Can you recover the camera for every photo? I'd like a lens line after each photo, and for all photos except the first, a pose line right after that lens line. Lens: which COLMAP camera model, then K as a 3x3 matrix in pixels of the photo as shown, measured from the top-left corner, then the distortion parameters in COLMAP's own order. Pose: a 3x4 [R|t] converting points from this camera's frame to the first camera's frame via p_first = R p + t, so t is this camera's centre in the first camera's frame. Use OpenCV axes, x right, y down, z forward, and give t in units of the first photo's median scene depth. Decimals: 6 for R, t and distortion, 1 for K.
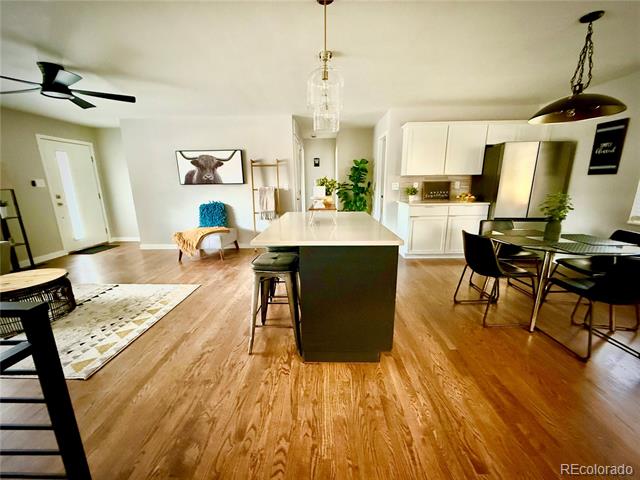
lens RADIAL K [[257.9, 0, 320.0], [0, 257.9, 240.0], [0, 0, 1]] dist [-0.000485, -0.000198]
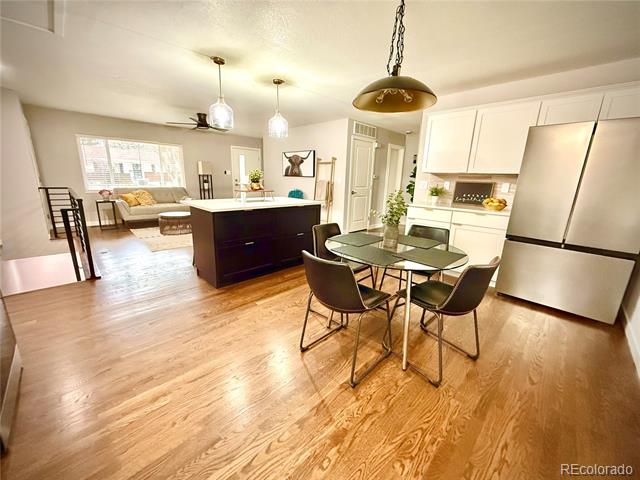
lens RADIAL K [[257.9, 0, 320.0], [0, 257.9, 240.0], [0, 0, 1]] dist [-0.000485, -0.000198]
pose [[0.714998, 0.198343, -0.670402, 0.663329], [-0.193423, 0.977603, 0.082942, -0.025321], [0.671838, 0.070368, 0.737348, 0.104399]]
